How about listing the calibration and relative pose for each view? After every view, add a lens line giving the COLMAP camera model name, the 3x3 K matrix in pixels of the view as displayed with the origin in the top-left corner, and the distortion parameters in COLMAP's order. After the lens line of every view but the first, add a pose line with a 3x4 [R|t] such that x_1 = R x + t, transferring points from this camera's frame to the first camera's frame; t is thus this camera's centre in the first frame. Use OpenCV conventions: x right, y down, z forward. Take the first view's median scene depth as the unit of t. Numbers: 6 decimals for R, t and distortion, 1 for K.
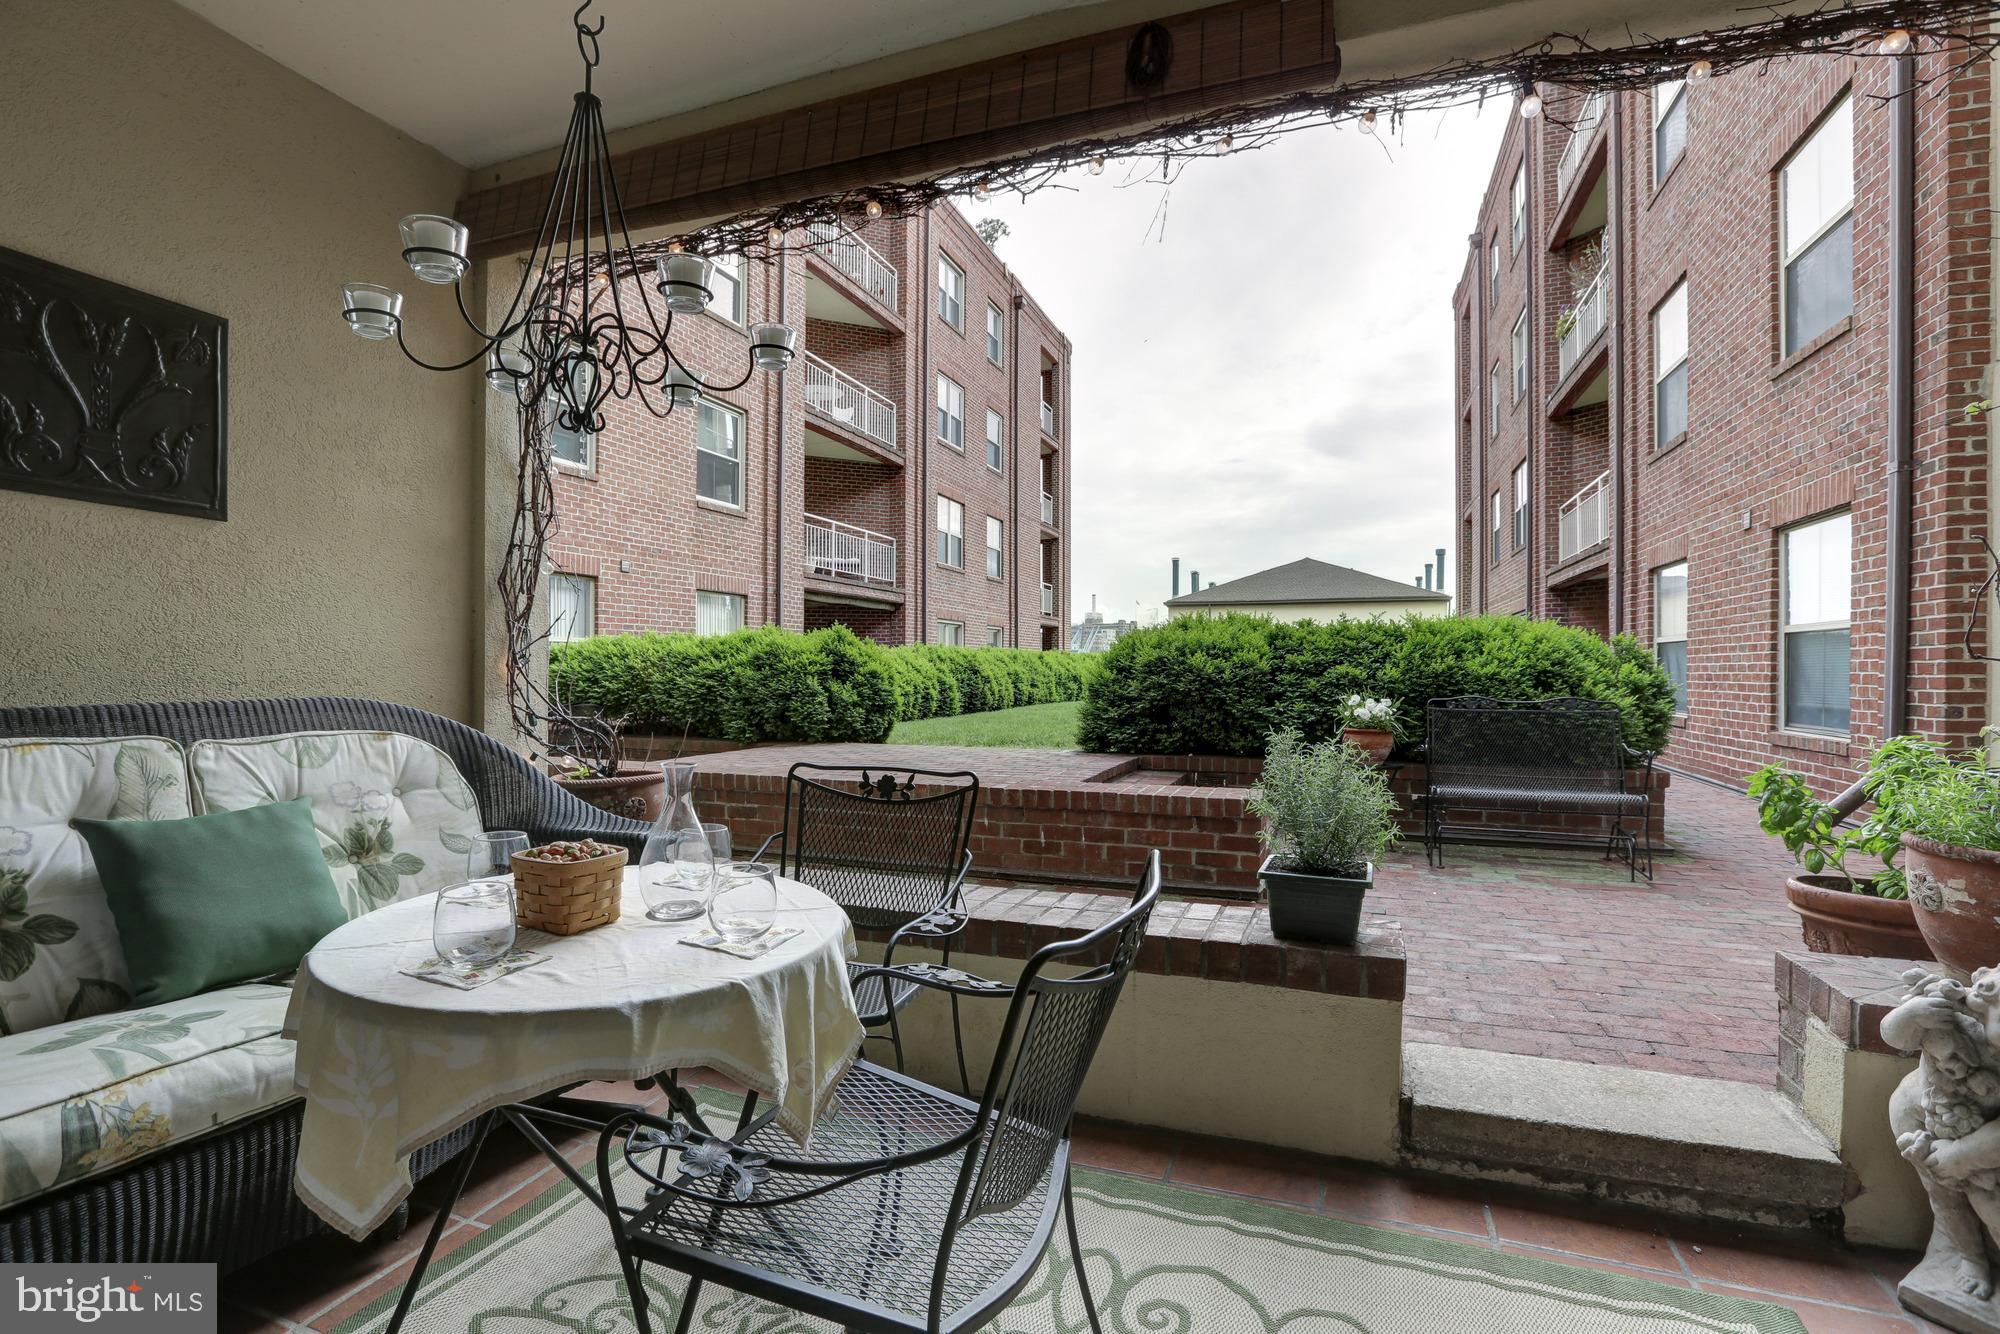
lens RADIAL K [[917.2, 0, 1000.0], [0, 917.2, 667.0], [0, 0, 1]] dist [-0.033275, 0.017343]
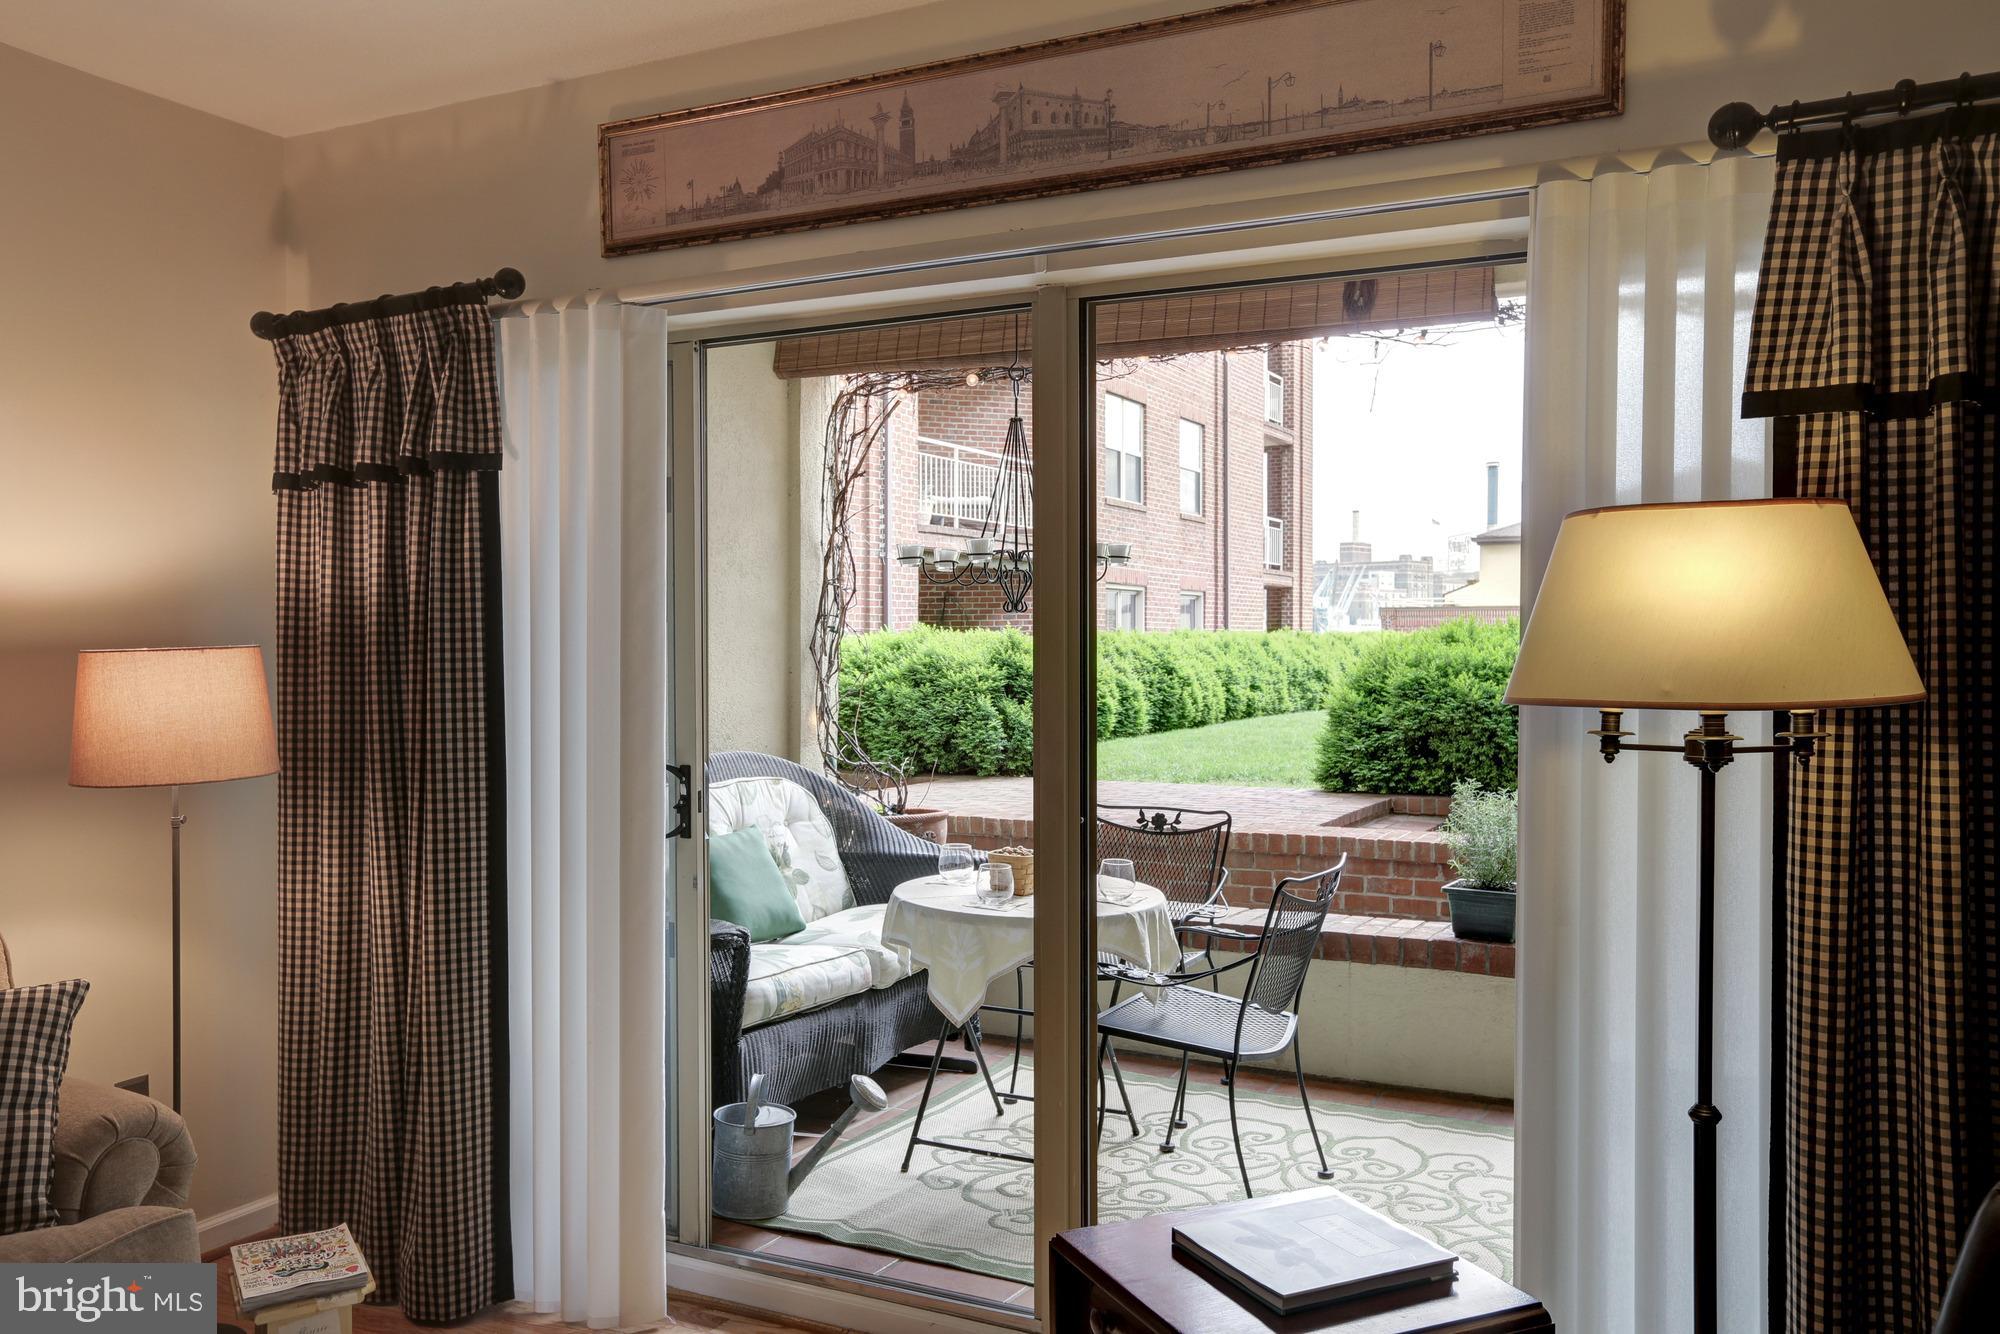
lens RADIAL K [[1617.7, 0, 1000.0], [0, 1617.7, 667.0], [0, 0, 1]] dist [0.006824, 0.005732]
pose [[0.993351, -0.000141, -0.115124, -0.027300], [0.002552, 0.999781, 0.020794, -0.046311], [0.115095, -0.020950, 0.993134, -0.437704]]
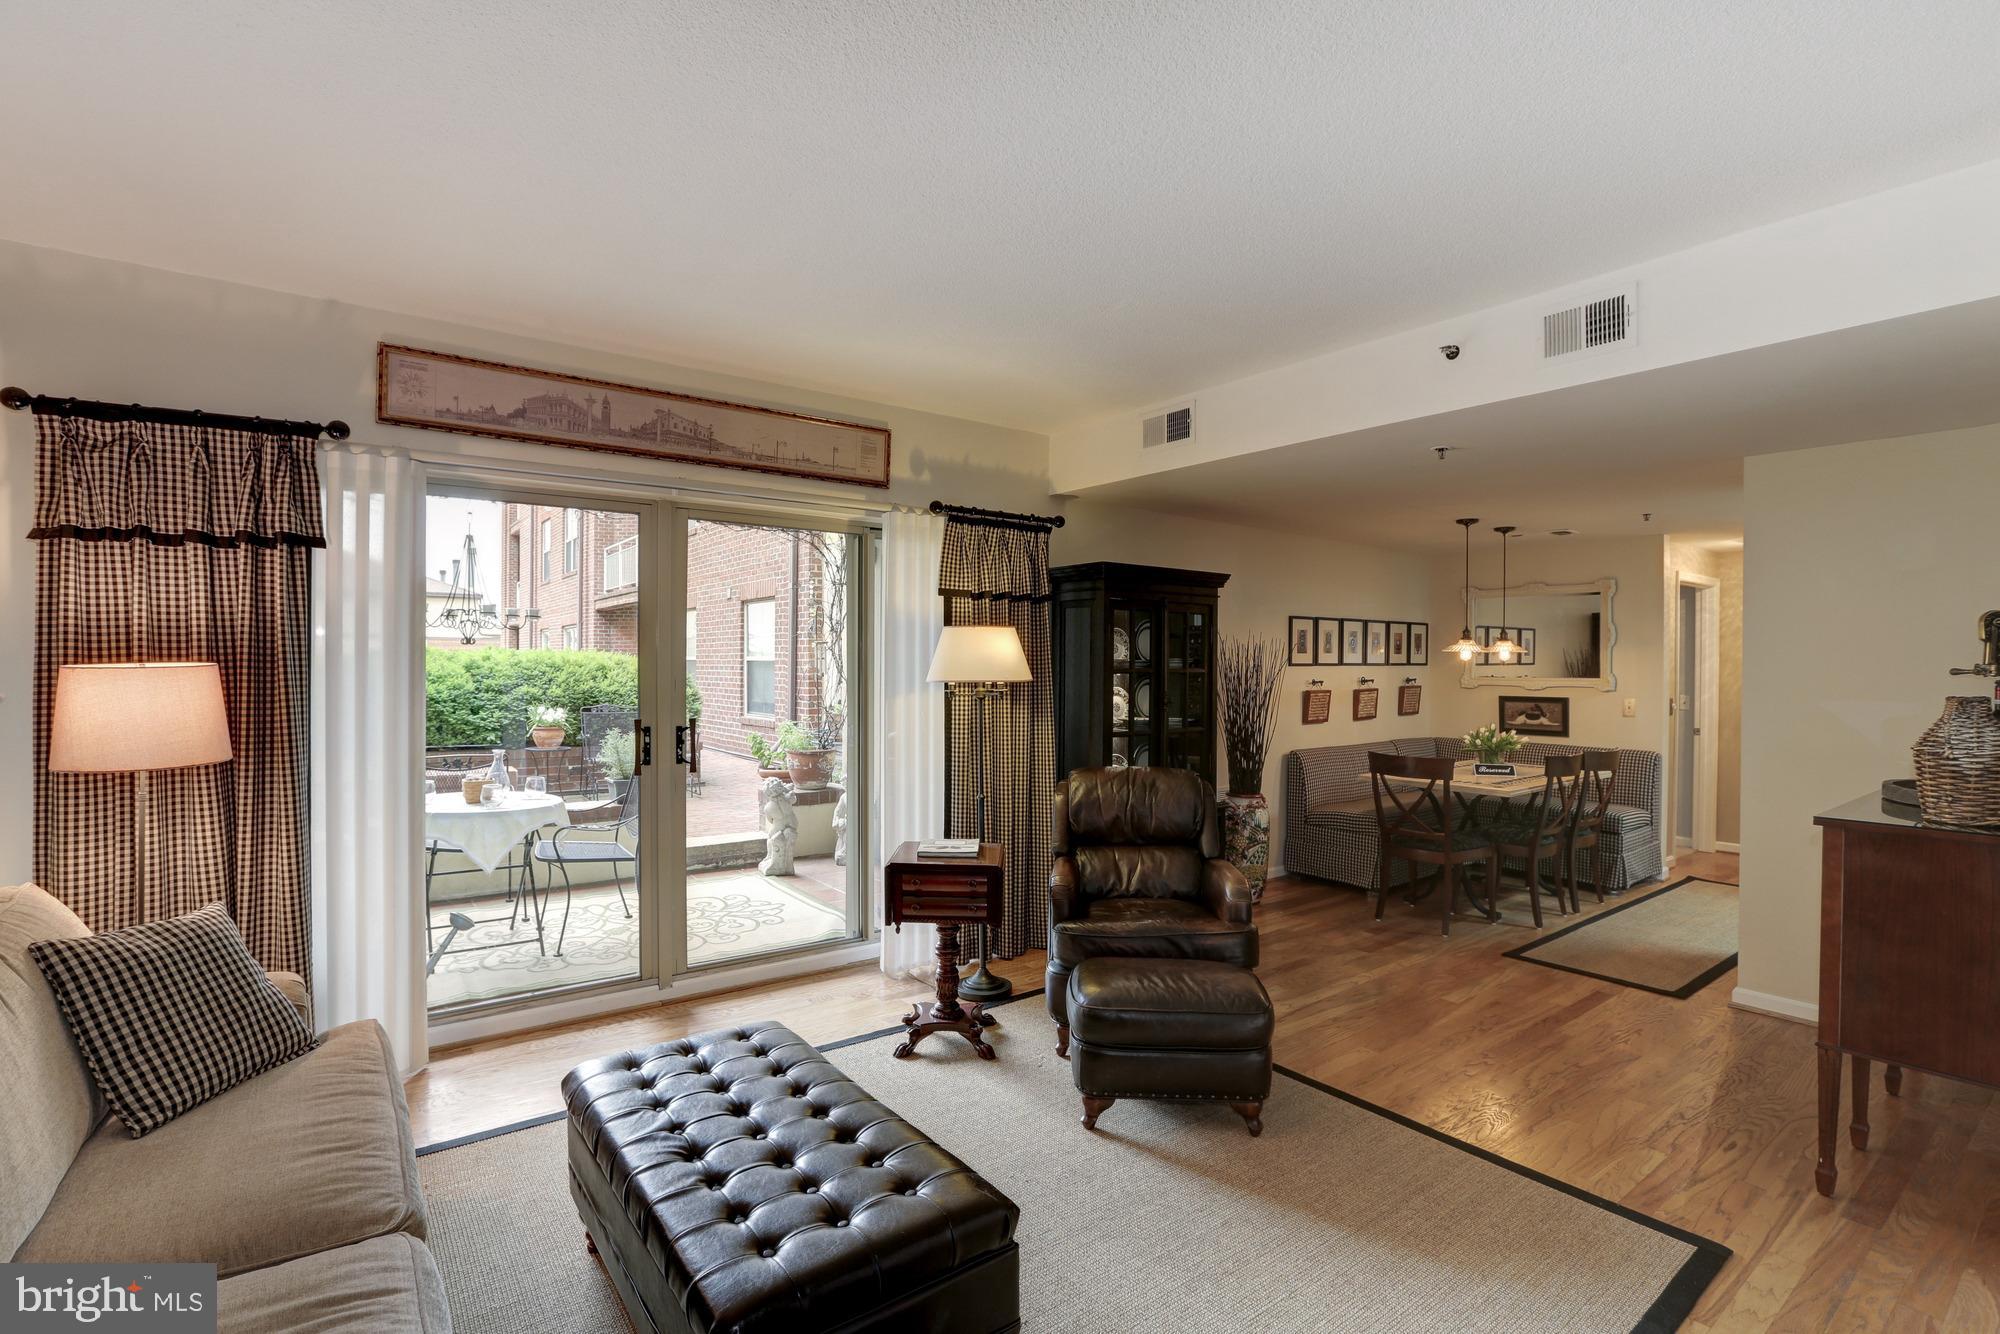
lens RADIAL K [[917.2, 0, 1000.0], [0, 917.2, 667.0], [0, 0, 1]] dist [-0.033275, 0.017343]
pose [[0.540571, -0.000891, 0.841298, -0.439693], [-0.007817, 0.999951, 0.006082, -0.046220], [-0.841262, -0.009864, 0.540537, -0.459404]]
